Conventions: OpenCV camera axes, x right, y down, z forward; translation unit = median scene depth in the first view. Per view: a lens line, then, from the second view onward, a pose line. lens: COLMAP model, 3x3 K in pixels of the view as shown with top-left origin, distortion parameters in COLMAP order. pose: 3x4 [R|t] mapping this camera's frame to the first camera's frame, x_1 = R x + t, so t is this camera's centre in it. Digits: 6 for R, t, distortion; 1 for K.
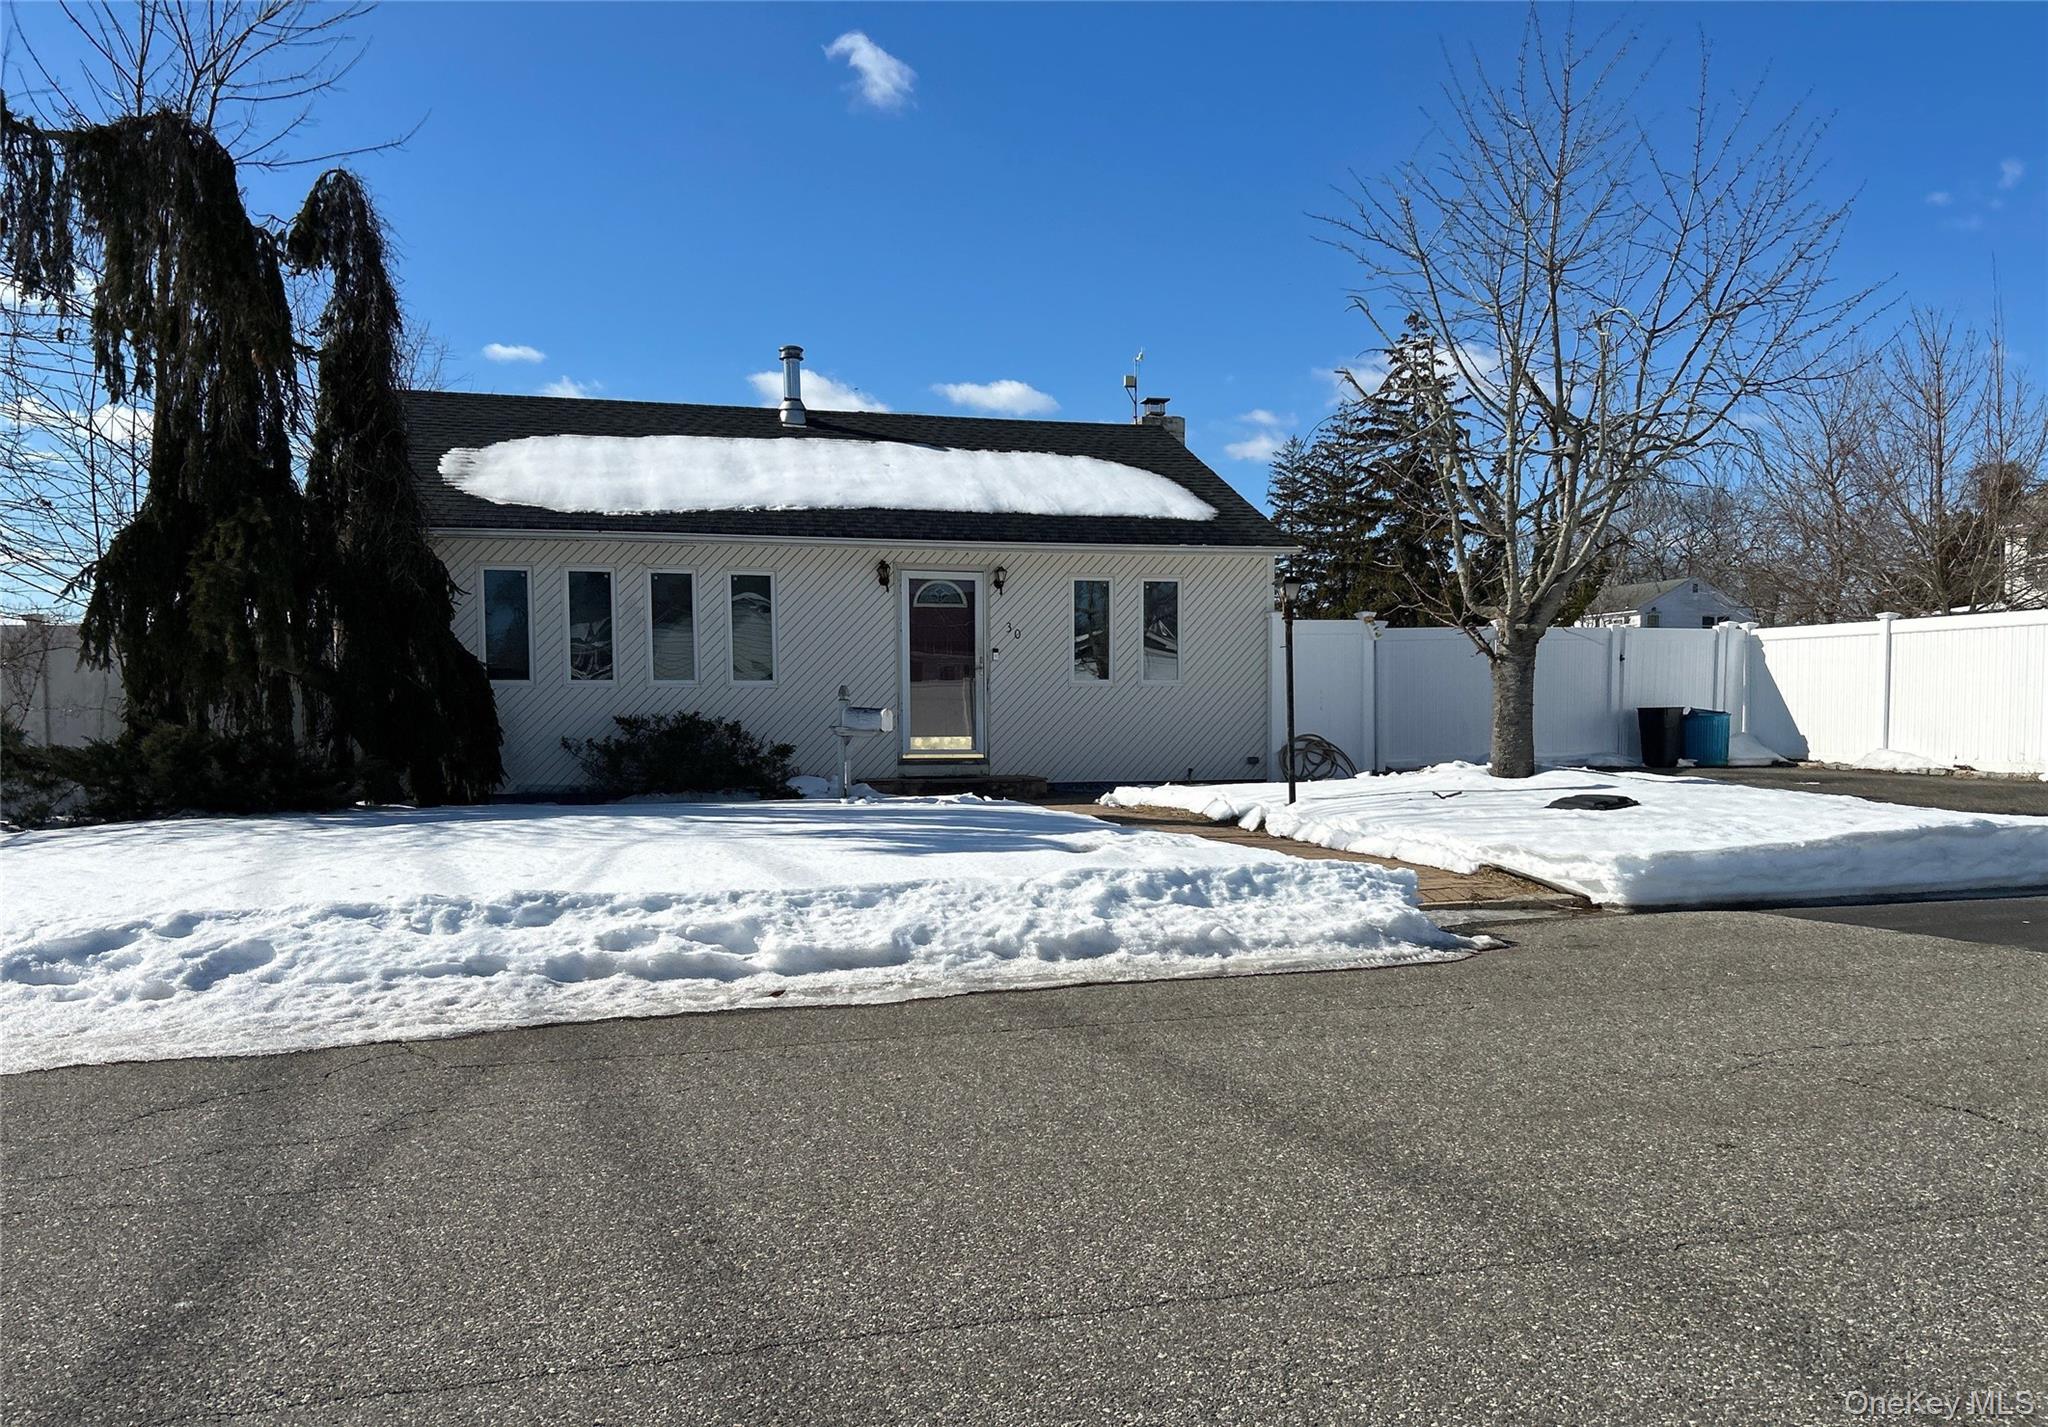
lens RADIAL K [[1554.7, 0, 1024.8], [0, 1554.7, 729.8], [0, 0, 1]] dist [0.064543, -0.046077]
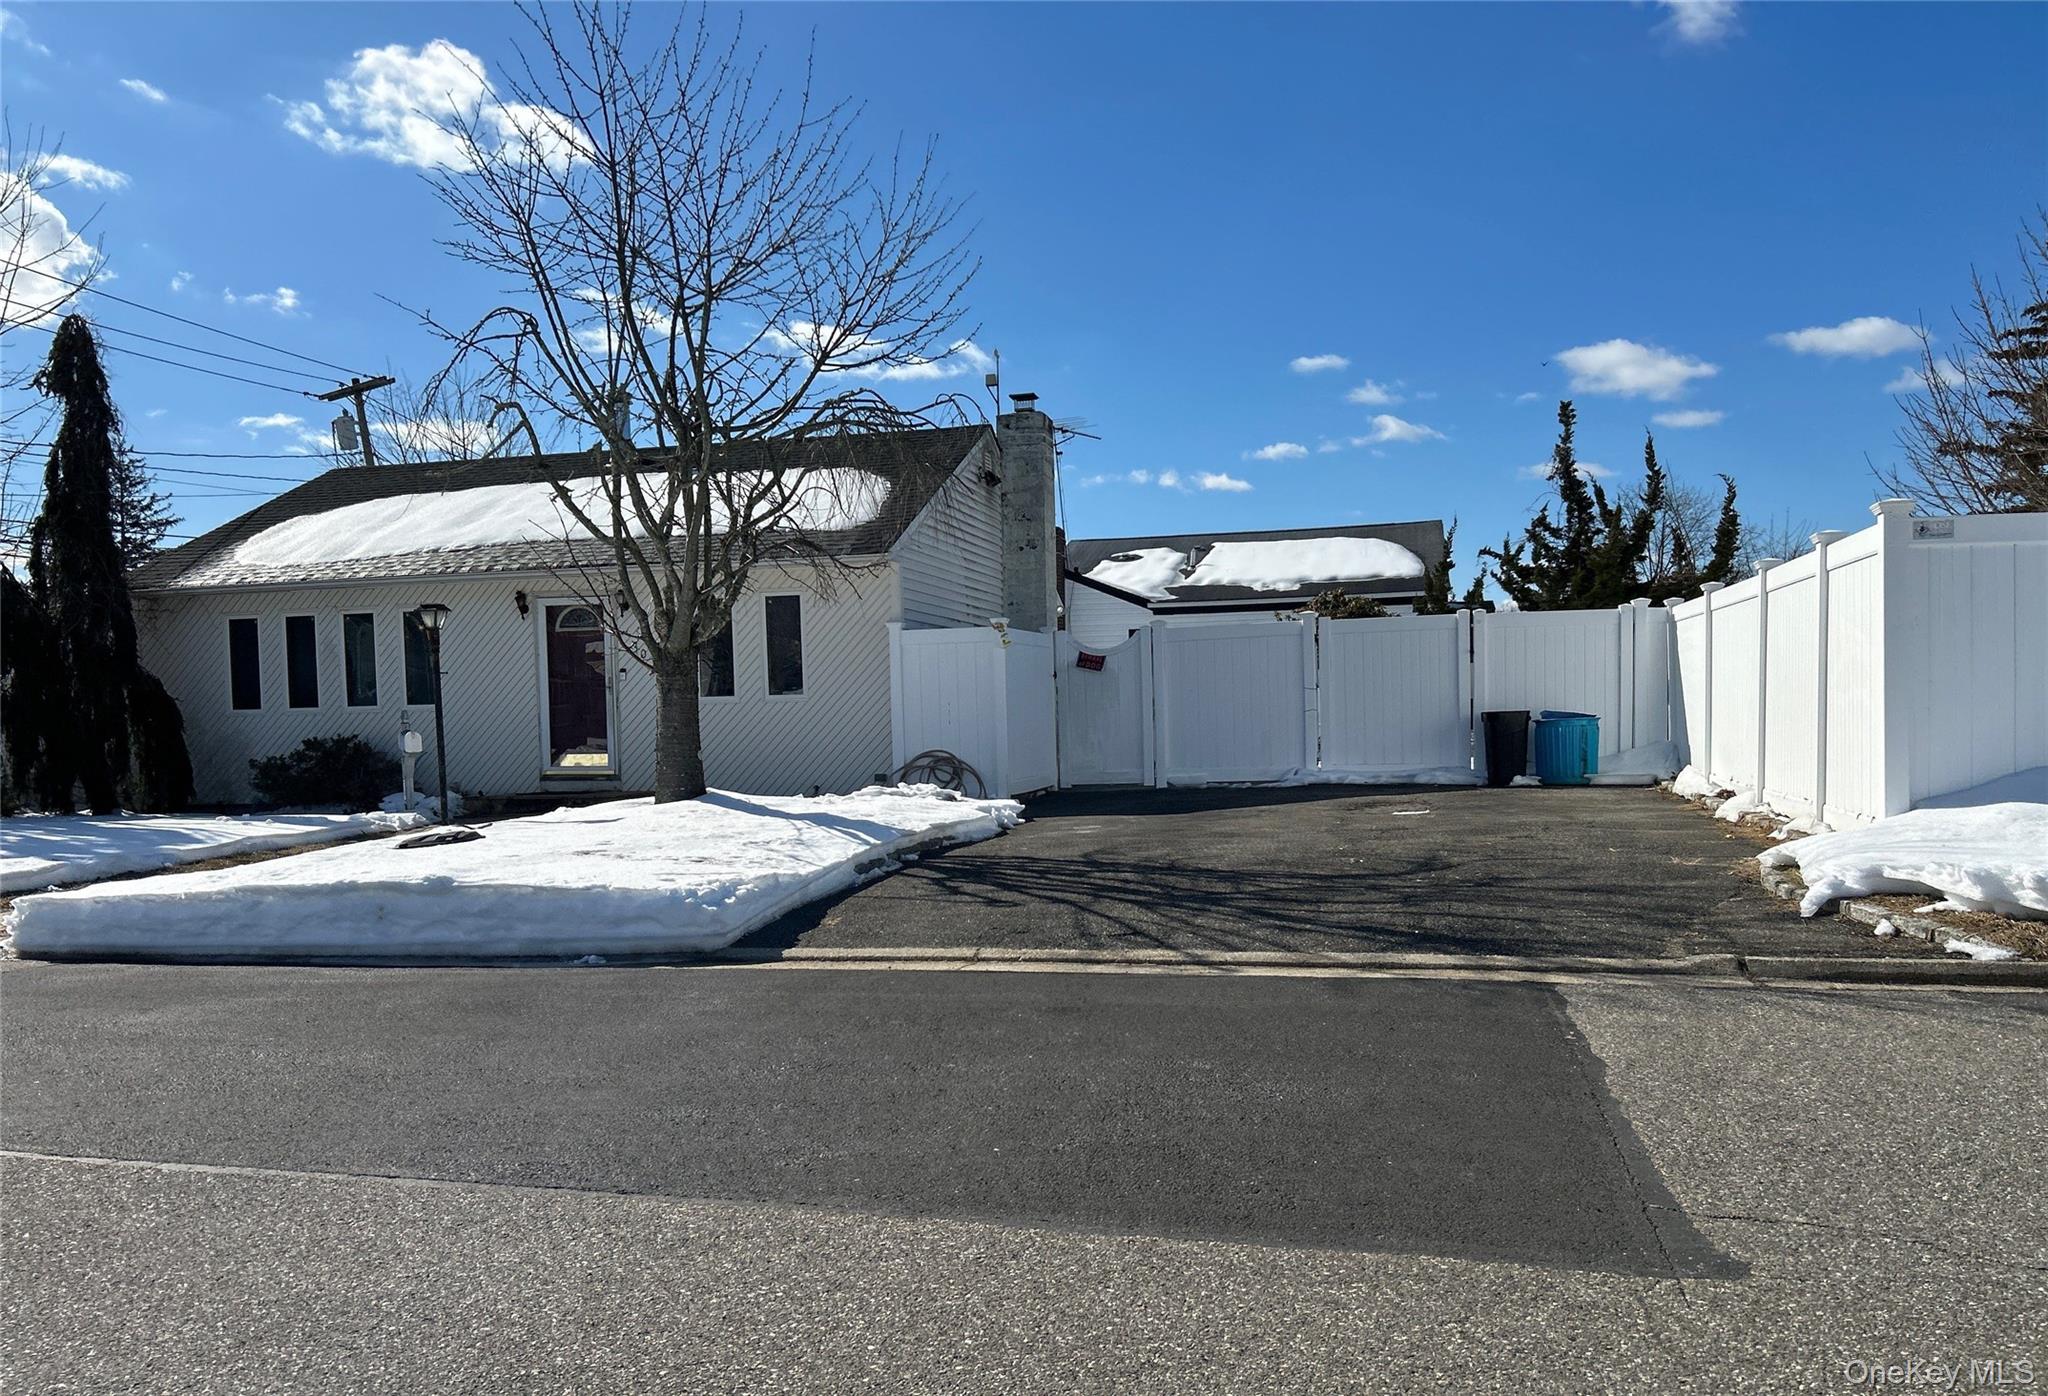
lens RADIAL K [[1547.0, 0, 1031.6], [0, 1547.0, 718.6], [0, 0, 1]] dist [0.058864, -0.024860]
pose [[0.872037, -0.009060, -0.489356, 0.856518], [0.007957, 0.999959, -0.004333, -0.014817], [0.489376, -0.000115, 0.872073, 0.270126]]
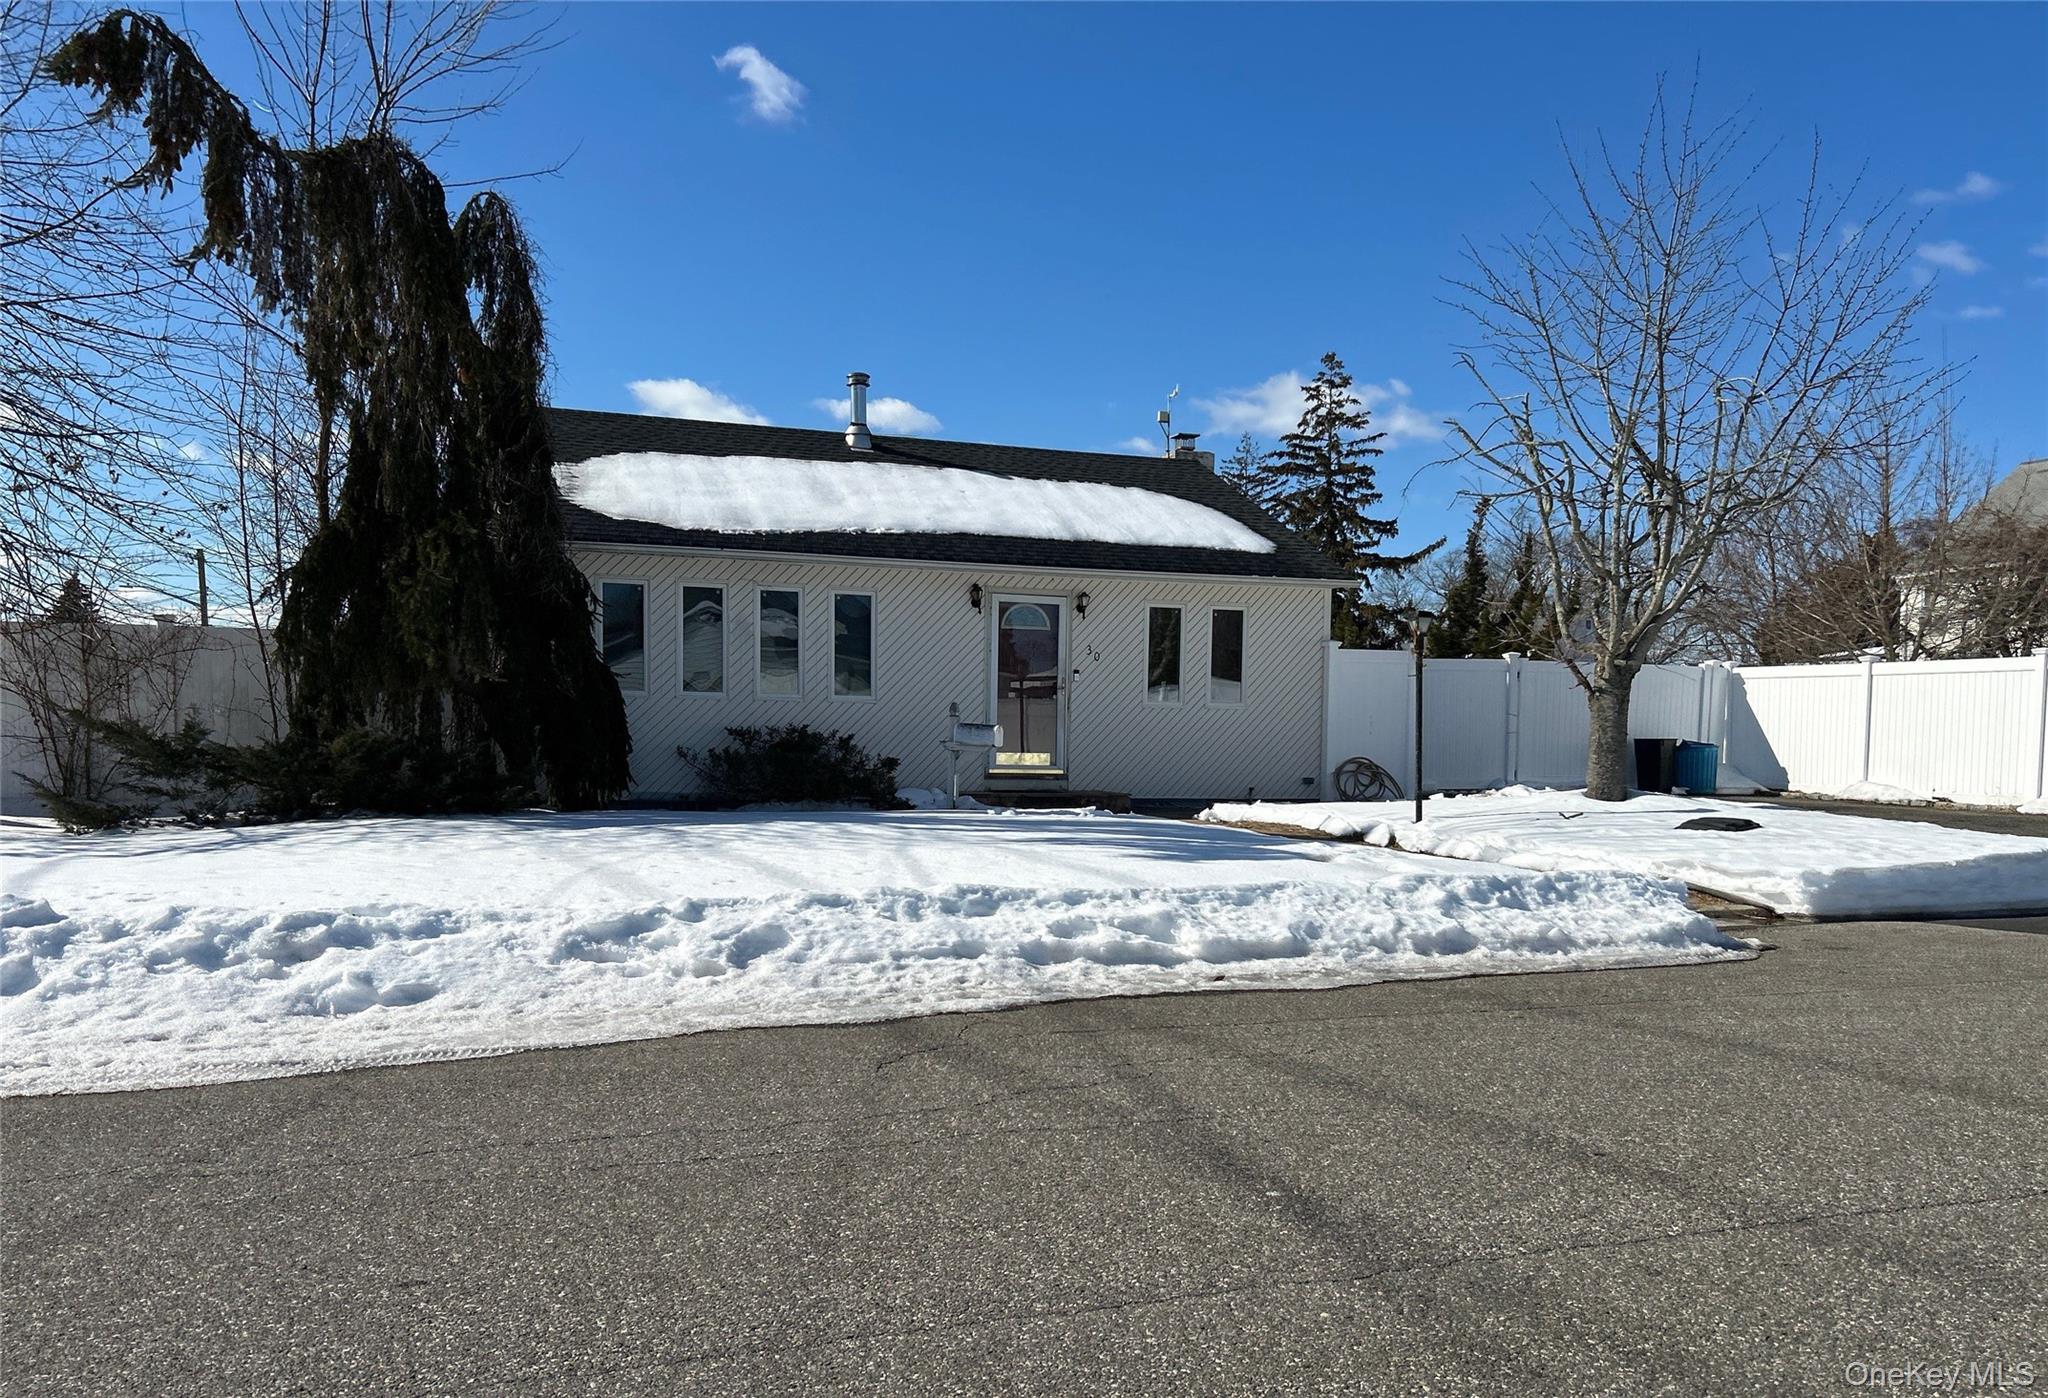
lens RADIAL K [[1547.0, 0, 1021.1], [0, 1547.0, 734.5], [0, 0, 1]] dist [0.058864, -0.024860]
pose [[0.996680, 0.020115, 0.078898, -0.162549], [-0.019423, 0.999766, -0.009528, 0.002427], [-0.079071, 0.007964, 0.996837, -0.044331]]
